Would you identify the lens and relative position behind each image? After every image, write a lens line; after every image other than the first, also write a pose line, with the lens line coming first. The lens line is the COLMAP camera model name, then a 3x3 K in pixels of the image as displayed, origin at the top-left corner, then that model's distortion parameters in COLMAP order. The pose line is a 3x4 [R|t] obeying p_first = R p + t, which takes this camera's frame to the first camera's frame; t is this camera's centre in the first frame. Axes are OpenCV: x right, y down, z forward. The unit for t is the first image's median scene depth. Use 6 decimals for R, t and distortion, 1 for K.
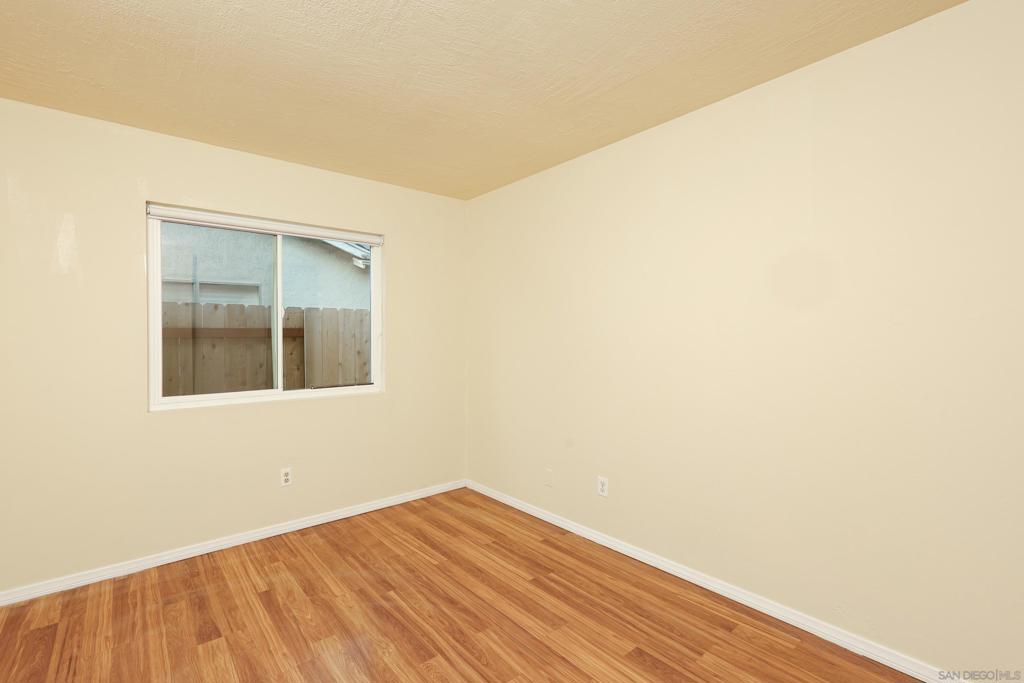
lens RADIAL K [[446.6, 0, 512.0], [0, 446.6, 341.5], [0, 0, 1]] dist [0.001425, 0.000144]
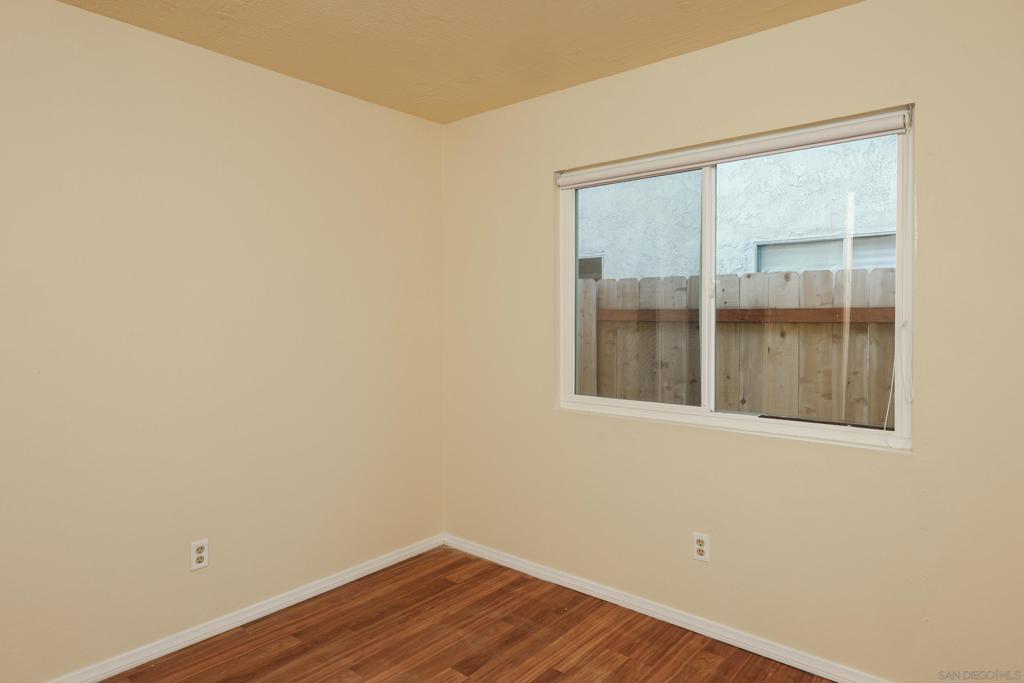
lens RADIAL K [[681.3, 0, 511.6], [0, 681.3, 357.4], [0, 0, 1]] dist [-0.001549, -0.000098]
pose [[0.078199, 0.063963, -0.994884, 0.323919], [-0.008721, 0.997945, 0.063474, -0.017738], [0.996900, 0.003713, 0.078596, 0.514672]]
